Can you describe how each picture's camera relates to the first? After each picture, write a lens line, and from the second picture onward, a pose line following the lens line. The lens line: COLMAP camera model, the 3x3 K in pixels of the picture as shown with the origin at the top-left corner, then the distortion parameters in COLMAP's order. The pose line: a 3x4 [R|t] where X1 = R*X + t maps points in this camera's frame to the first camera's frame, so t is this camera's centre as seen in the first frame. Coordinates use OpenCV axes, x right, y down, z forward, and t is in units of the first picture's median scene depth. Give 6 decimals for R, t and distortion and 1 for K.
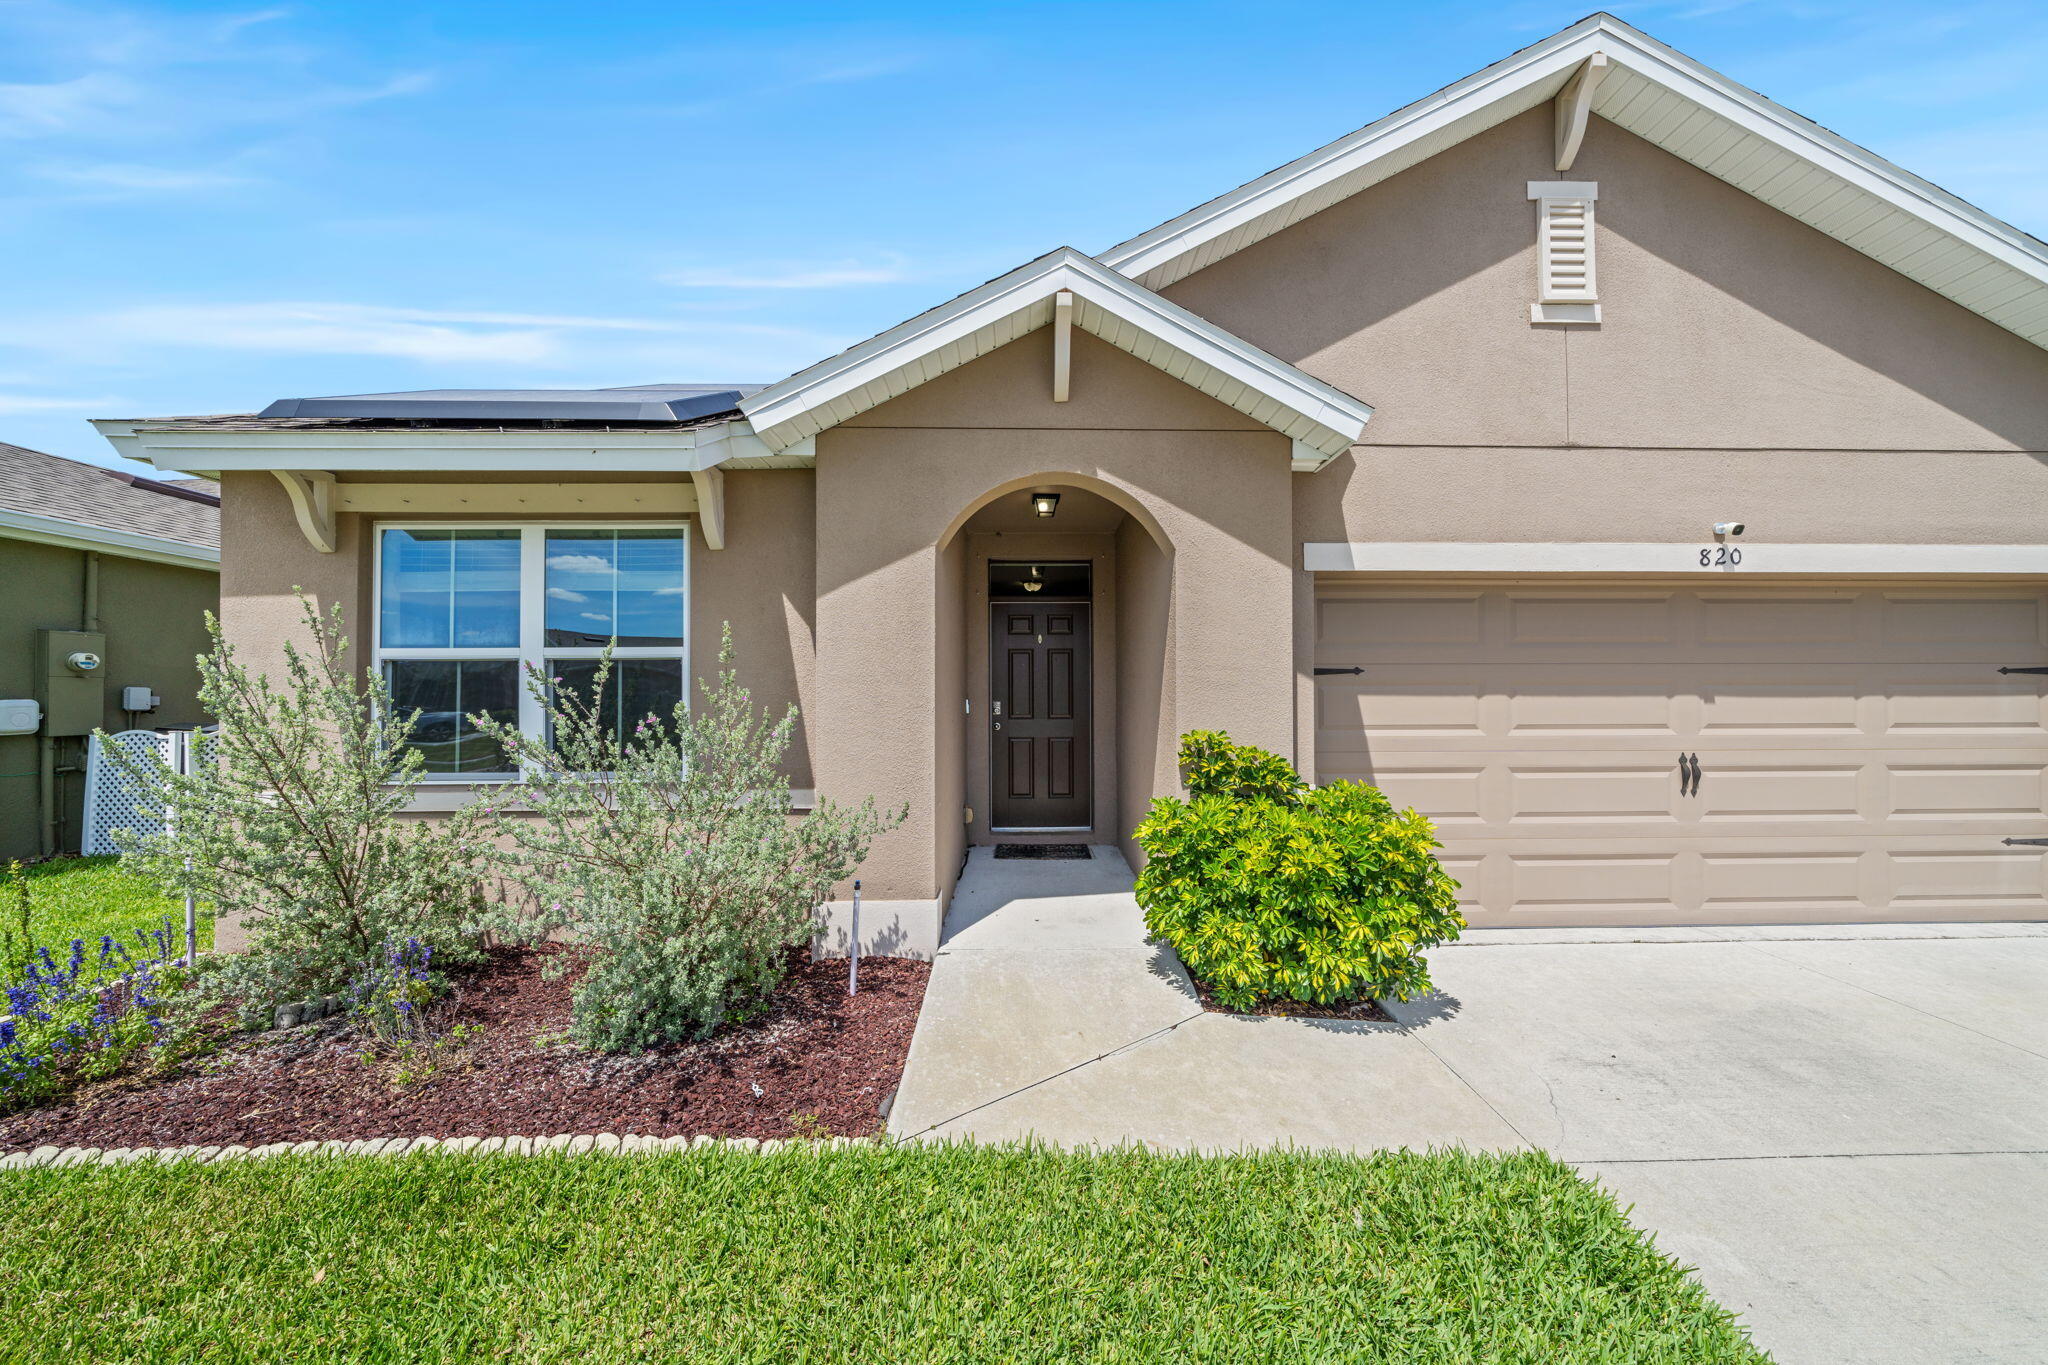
lens RADIAL K [[697.9, 0, 1030.3], [0, 697.9, 687.0], [0, 0, 1]] dist [-0.004535, -0.000047]
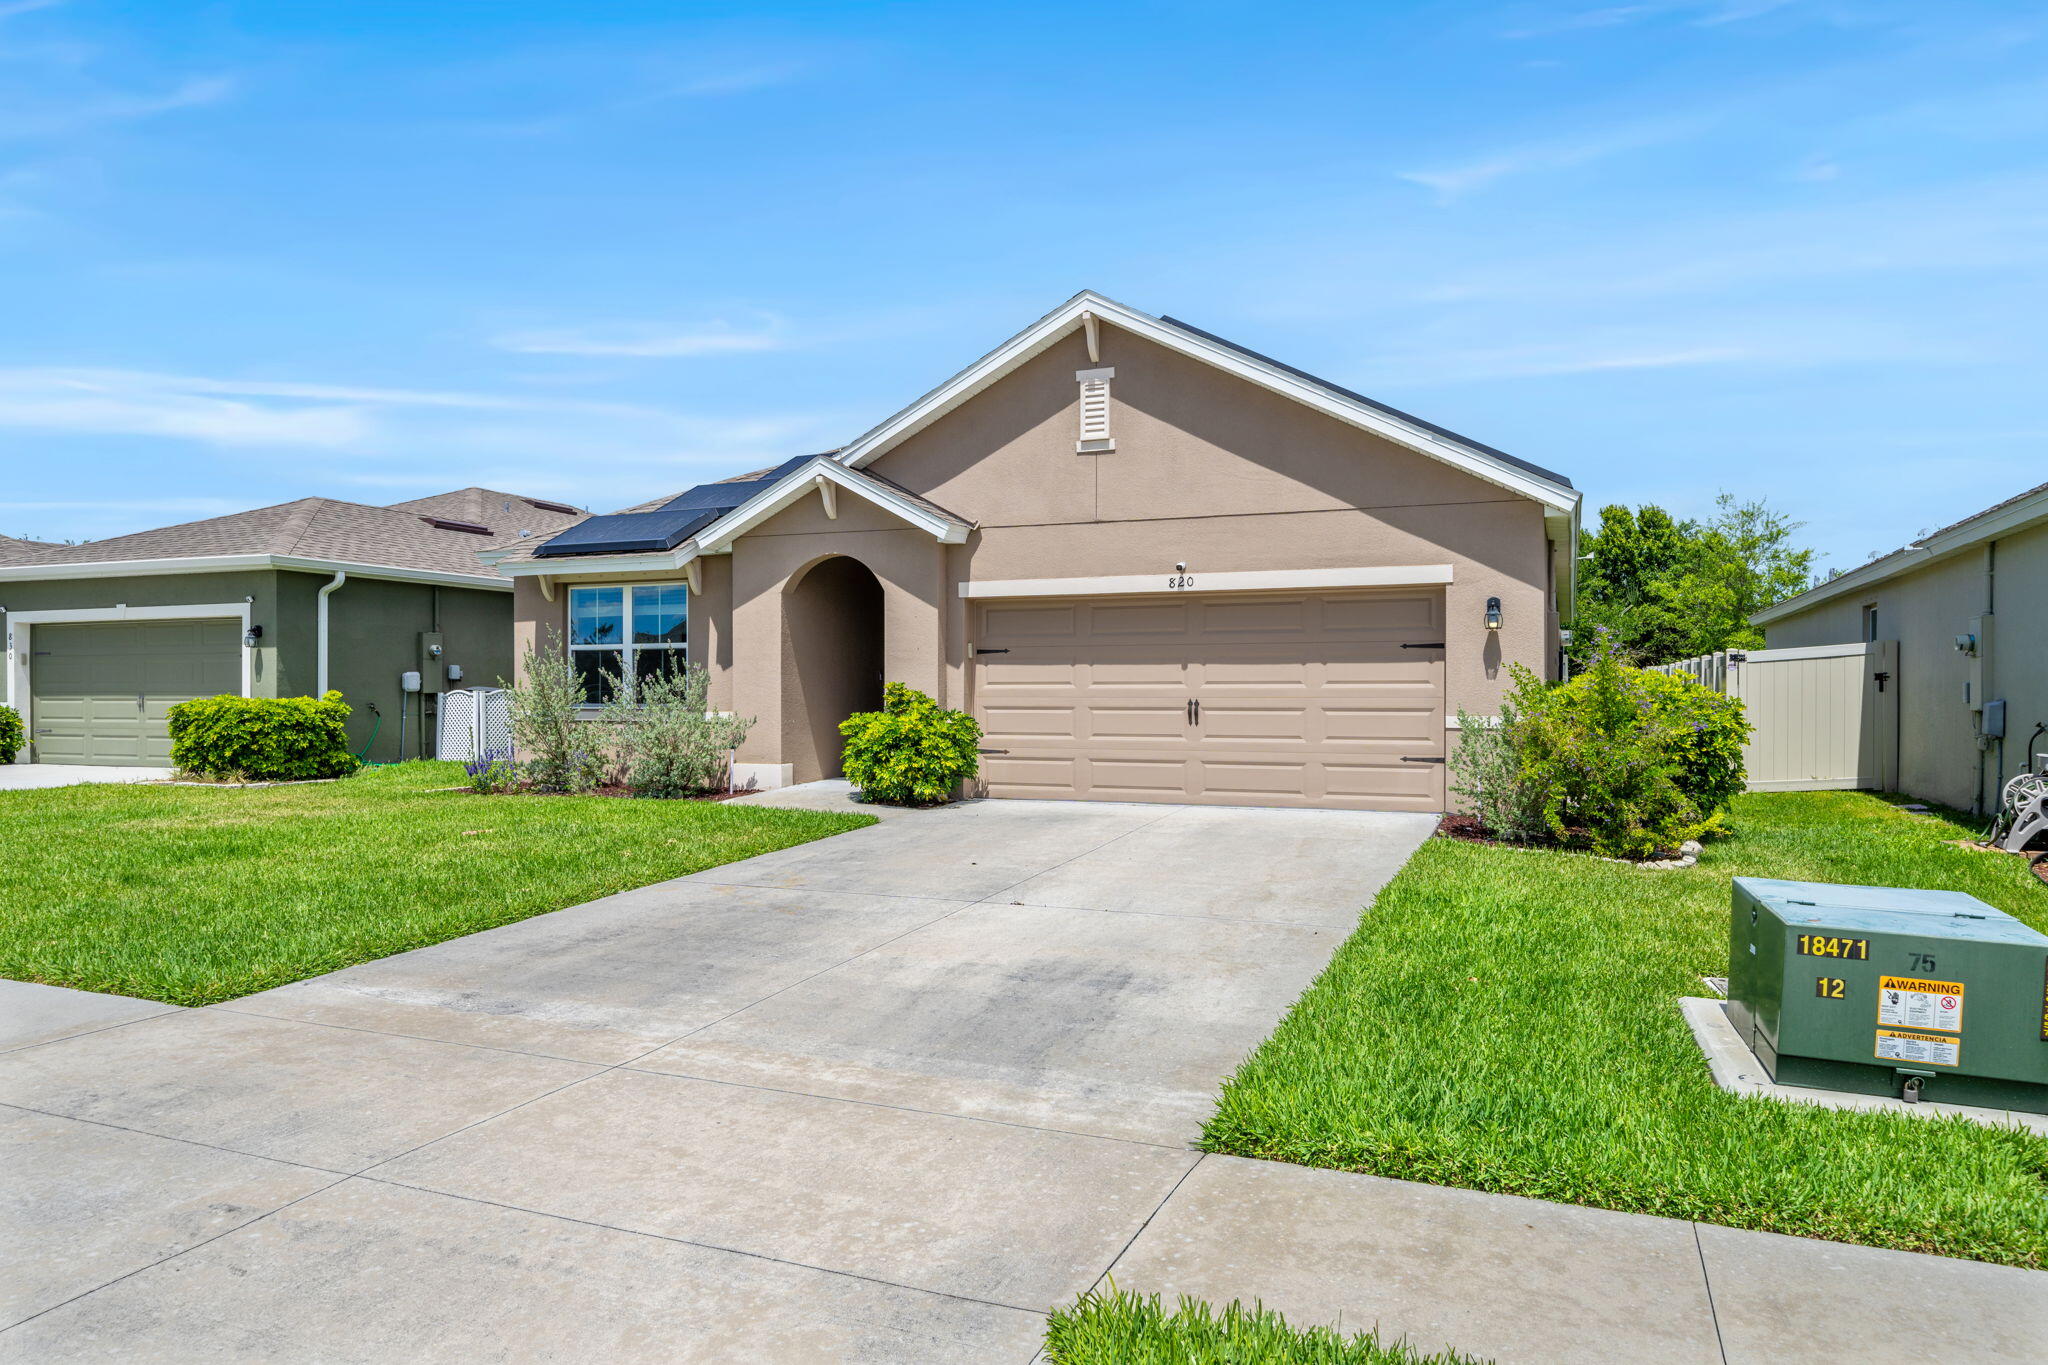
lens RADIAL K [[1290.8, 0, 1024.0], [0, 1290.8, 682.5], [0, 0, 1]] dist [0.004071, -0.000027]
pose [[0.915845, 0.000317, -0.401533, 1.920677], [0.004333, 0.999934, 0.010674, 0.023483], [0.401510, -0.011516, 0.915782, -2.062908]]
